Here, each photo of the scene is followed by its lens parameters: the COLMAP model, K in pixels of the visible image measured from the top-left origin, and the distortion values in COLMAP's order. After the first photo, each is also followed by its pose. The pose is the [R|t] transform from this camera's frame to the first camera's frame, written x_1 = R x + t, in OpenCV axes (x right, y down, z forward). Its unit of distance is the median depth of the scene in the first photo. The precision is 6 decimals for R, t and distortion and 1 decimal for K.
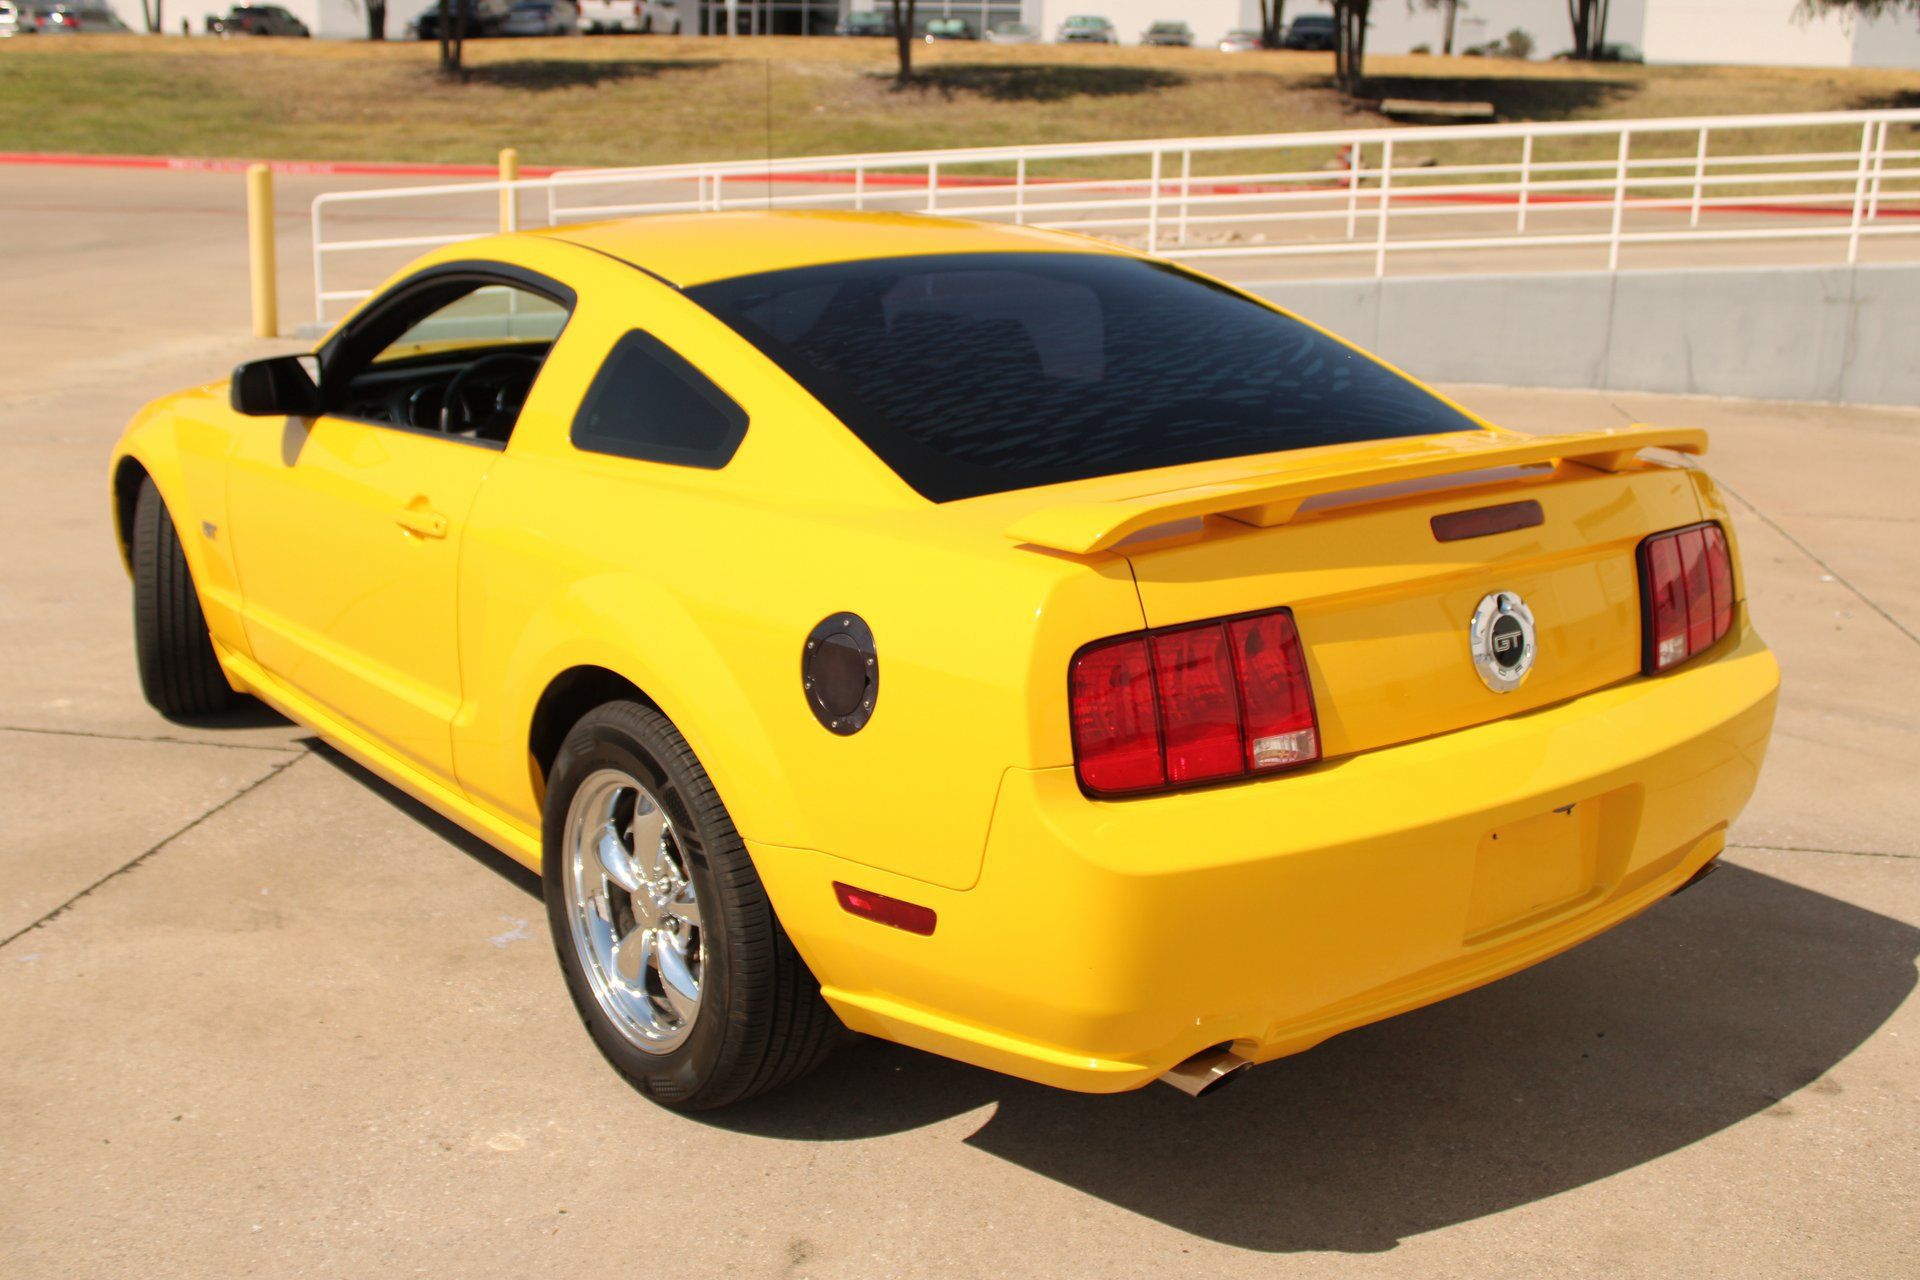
lens RADIAL K [[2002.6, 0, 953.4], [0, 2002.6, 619.8], [0, 0, 1]] dist [-0.064395, 0.000000]
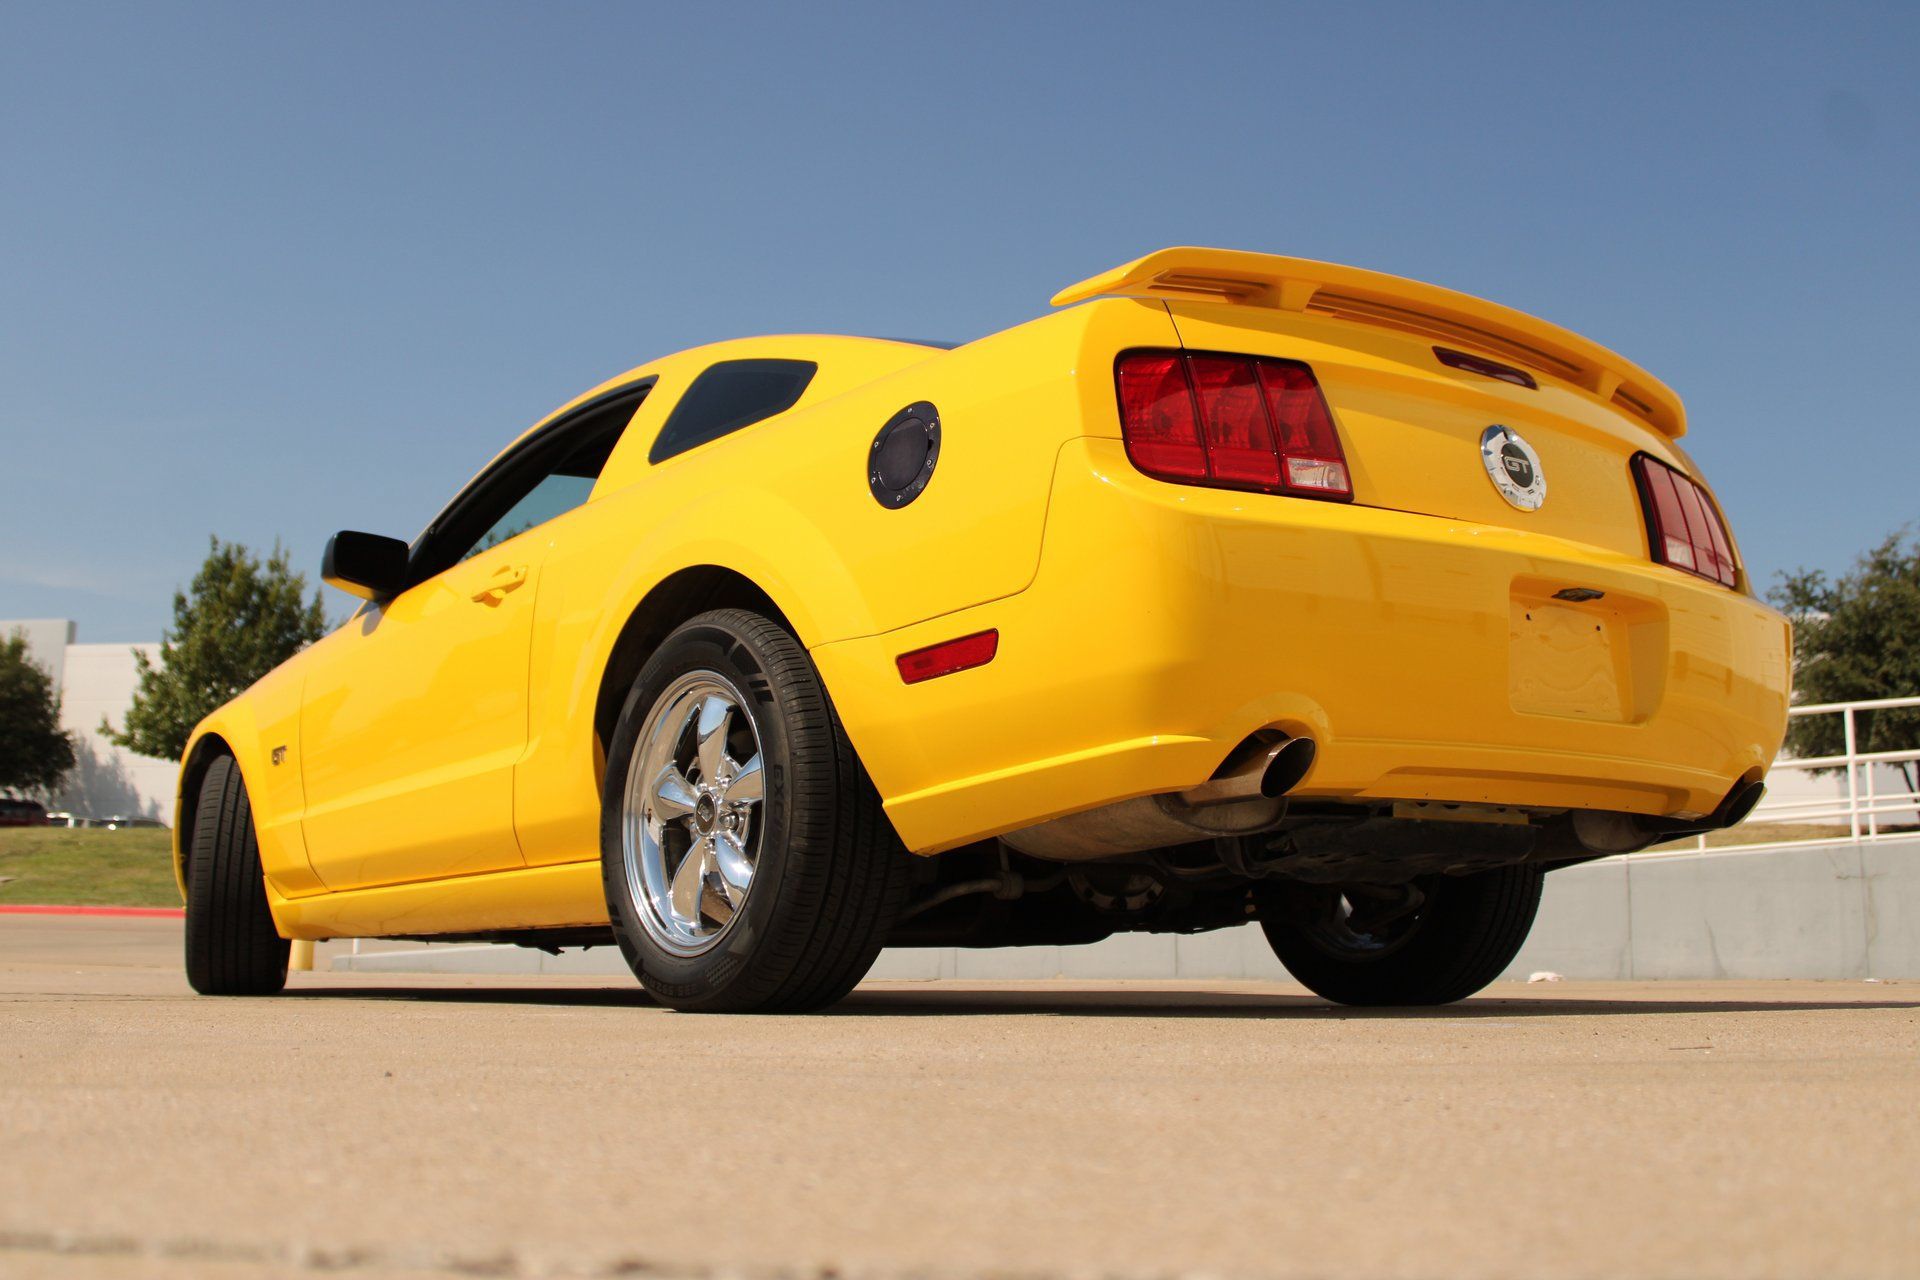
lens RADIAL K [[2002.6, 0, 948.9], [0, 2002.6, 626.3], [0, 0, 1]] dist [-0.064395, 0.000000]
pose [[0.999813, -0.017645, -0.007894, -0.020858], [0.012992, 0.915780, -0.401470, 0.458837], [0.014313, 0.401292, 0.915838, 0.035746]]
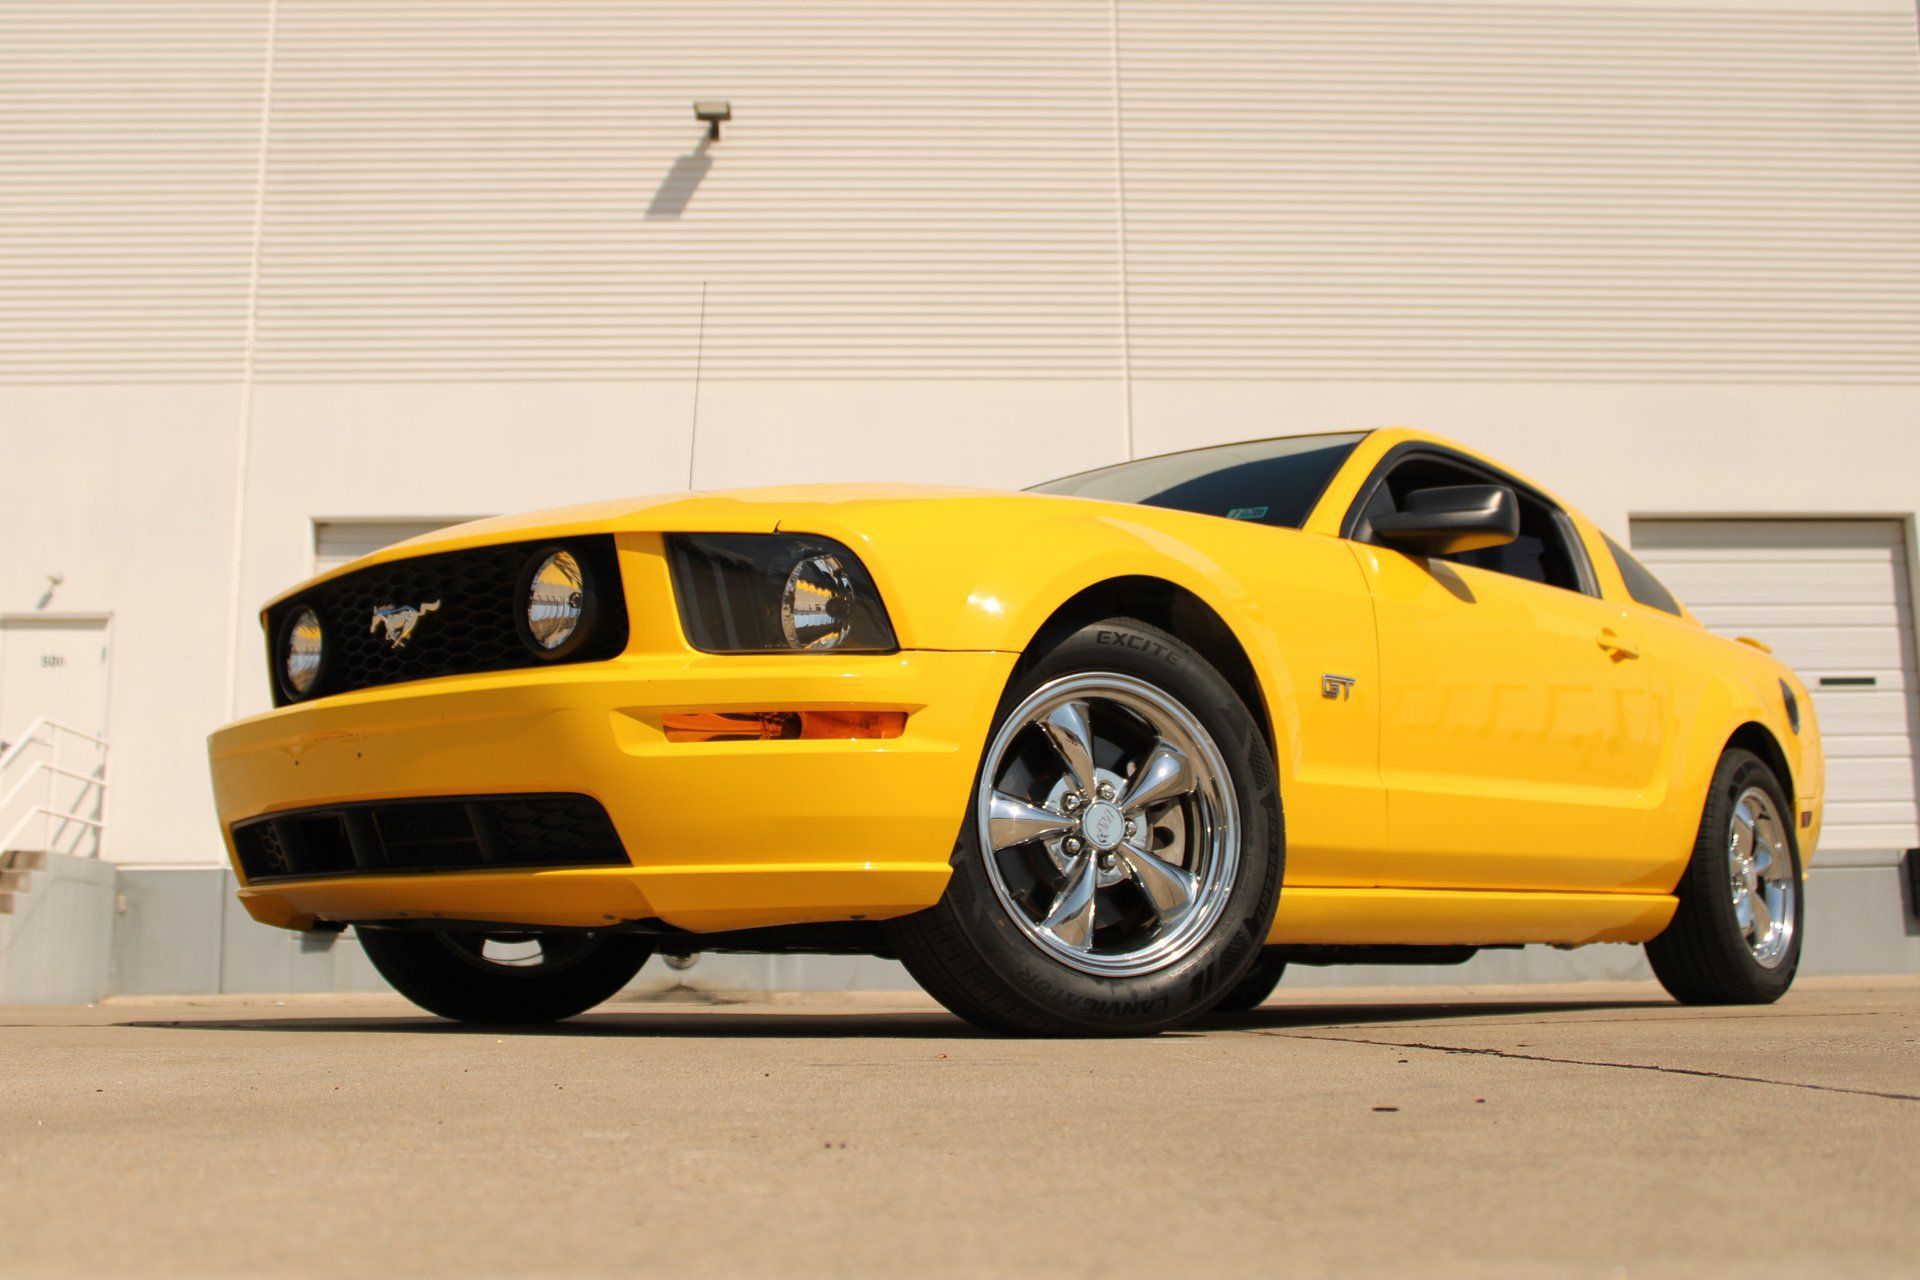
lens RADIAL K [[2002.6, 0, 971.3], [0, 2002.6, 625.7], [0, 0, 1]] dist [-0.064395, 0.000000]
pose [[-0.210276, 0.159505, 0.964542, -1.552883], [0.241646, 0.964468, -0.106812, -0.030408], [-0.947307, 0.210618, -0.241349, 1.898190]]
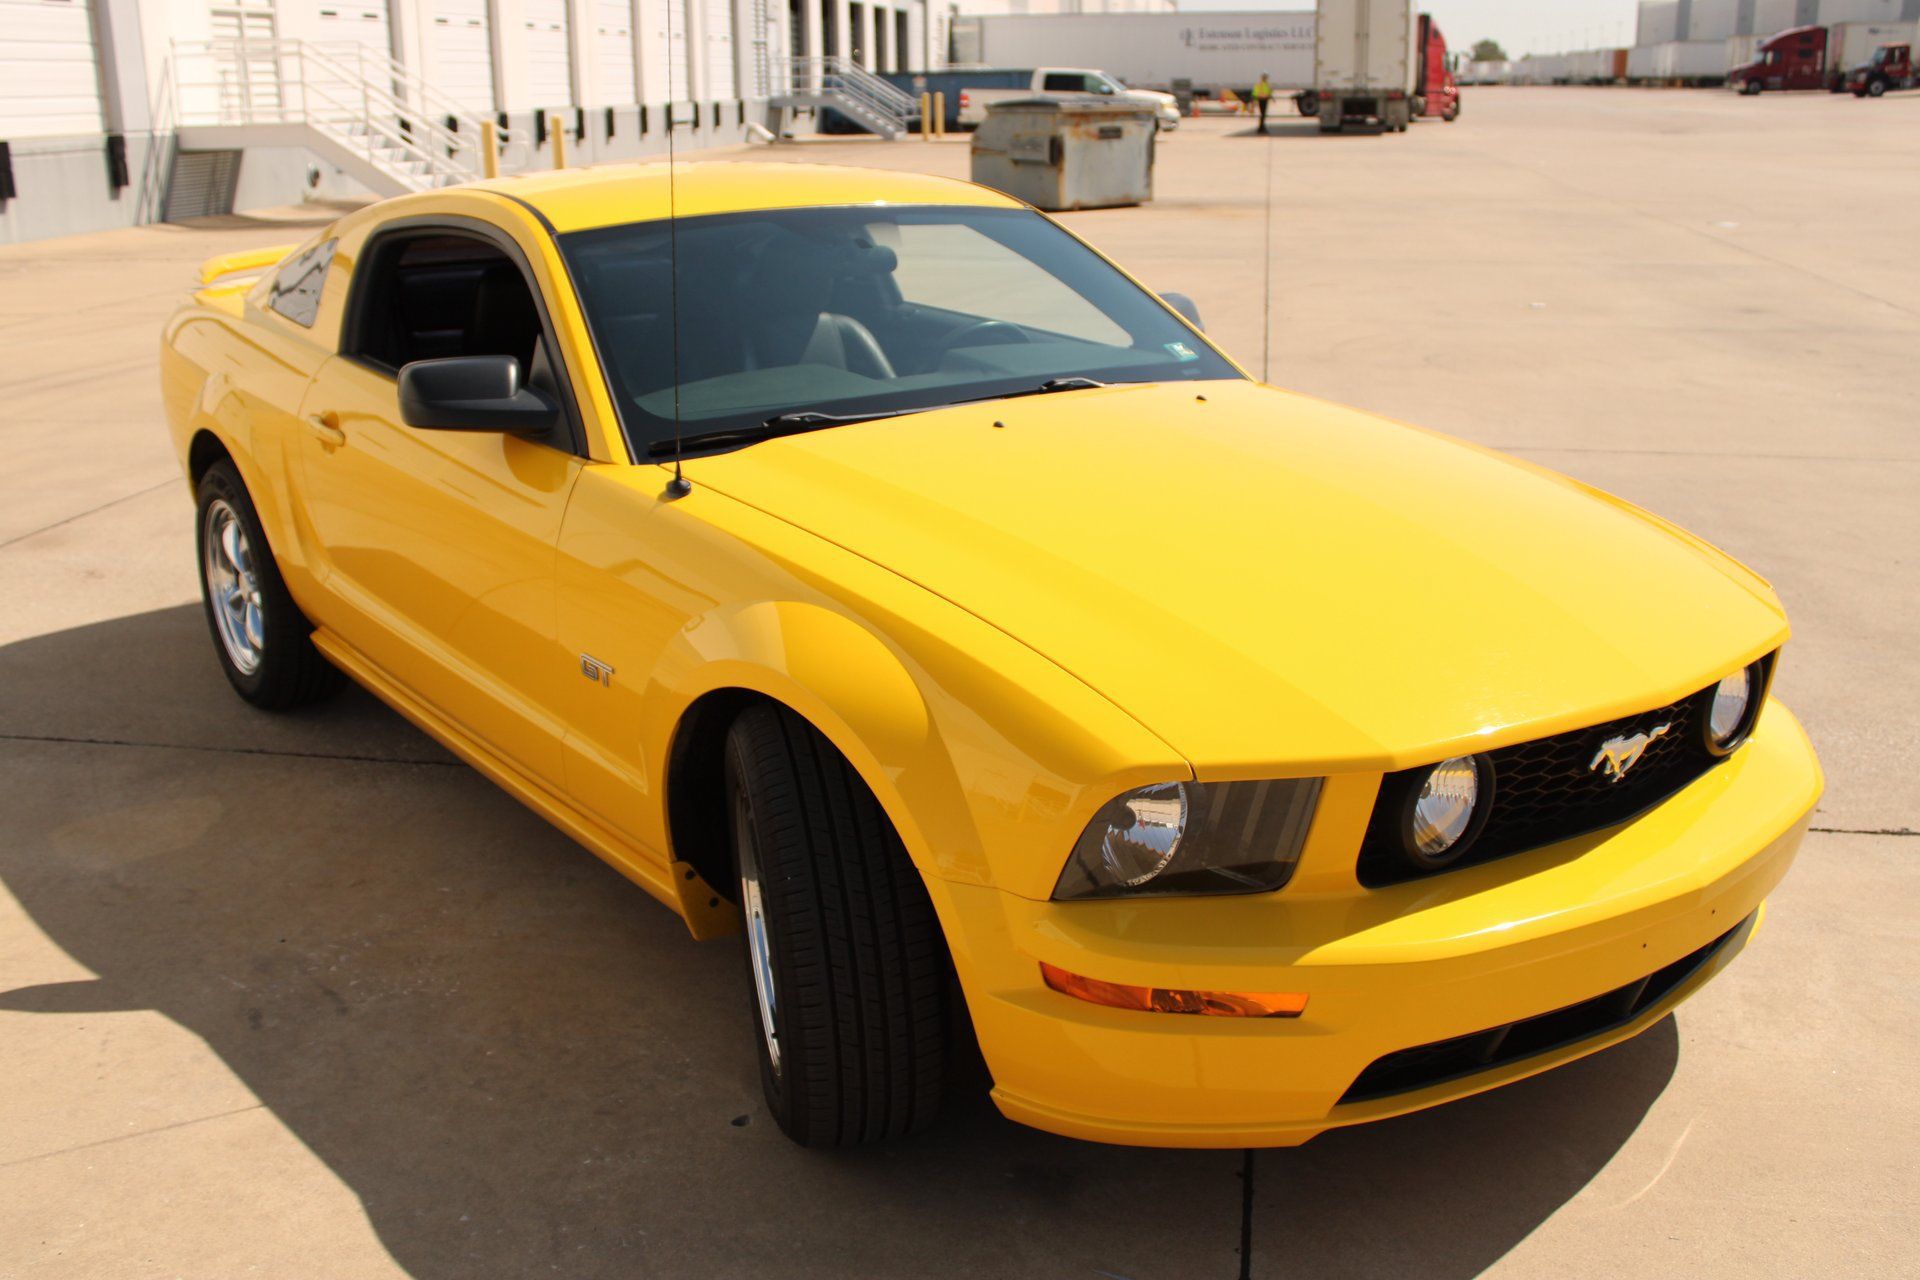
lens RADIAL K [[1812.1, 0, 947.4], [0, 1812.1, 638.1], [0, 0, 1]] dist [-0.059622, 0.000000]
pose [[-0.999958, -0.008096, 0.004371, -0.293795], [-0.004730, 0.859824, 0.510568, -0.628130], [-0.007891, 0.510526, -0.859826, 2.558089]]
